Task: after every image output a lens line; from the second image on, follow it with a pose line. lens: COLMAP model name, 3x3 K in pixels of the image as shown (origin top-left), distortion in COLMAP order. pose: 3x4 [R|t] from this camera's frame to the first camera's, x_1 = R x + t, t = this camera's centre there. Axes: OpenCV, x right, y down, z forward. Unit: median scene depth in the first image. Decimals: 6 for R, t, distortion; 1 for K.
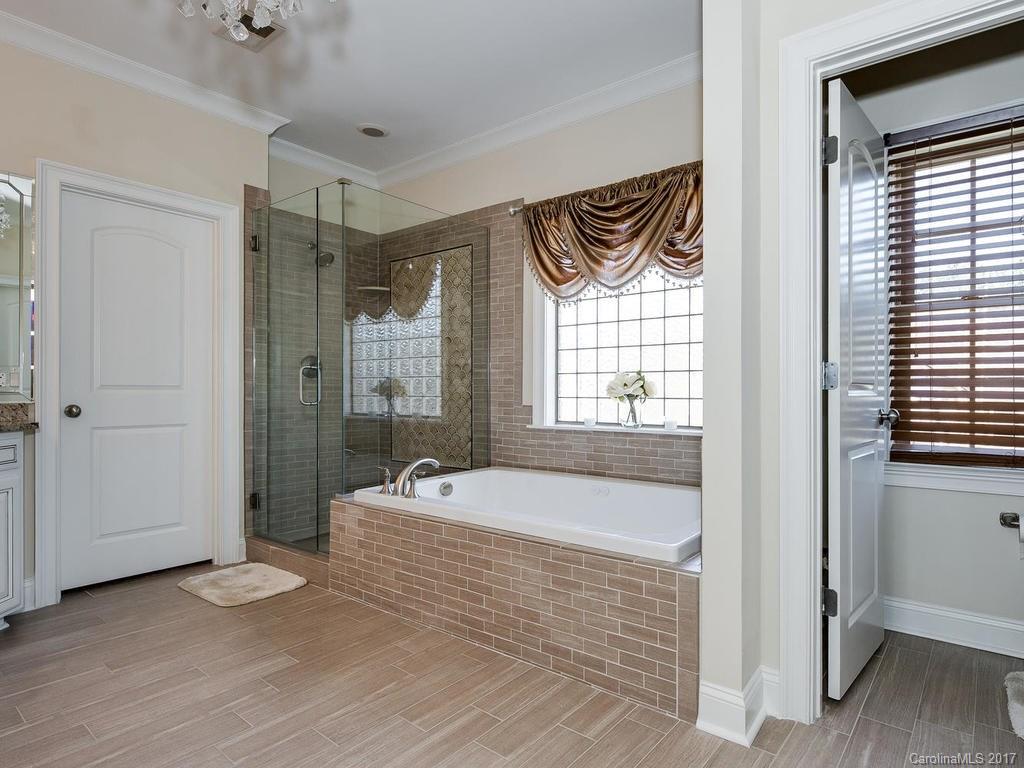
lens RADIAL K [[593.2, 0, 510.7], [0, 593.2, 389.3], [0, 0, 1]] dist [0.001240, -0.000518]
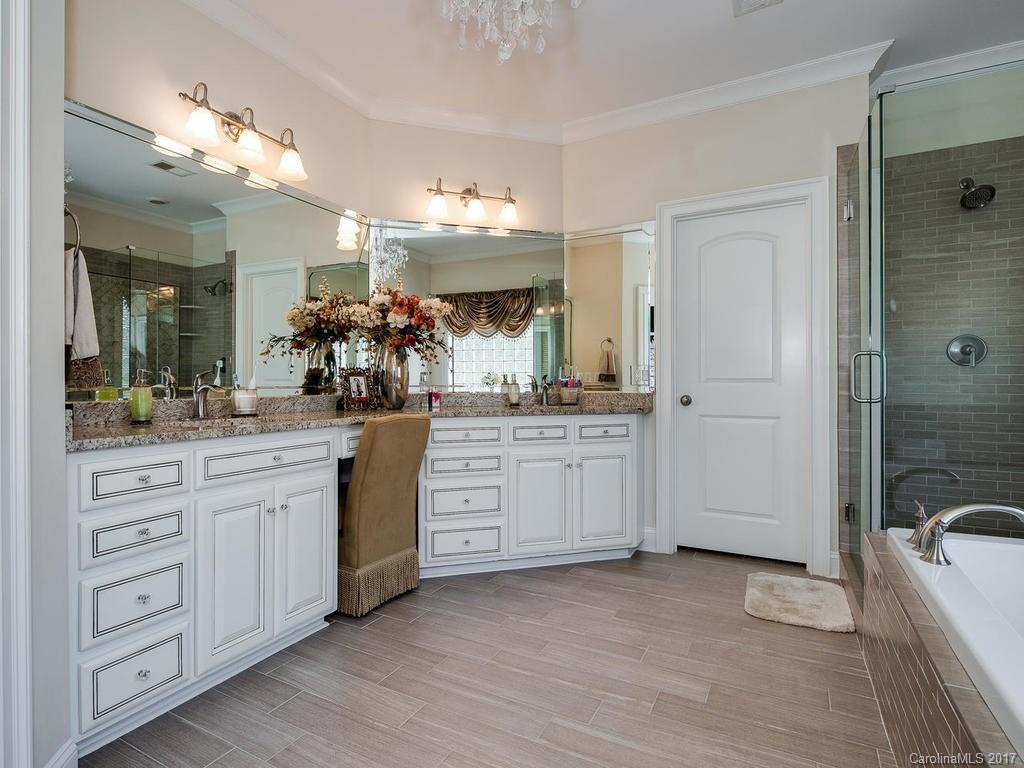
lens RADIAL K [[530.9, 0, 508.9], [0, 530.9, 377.8], [0, 0, 1]] dist [0.000043, -0.001000]
pose [[0.199310, -0.006486, -0.979915, 0.259374], [0.004715, 0.999973, -0.005660, -0.004762], [0.979925, -0.003492, 0.199335, 0.435140]]
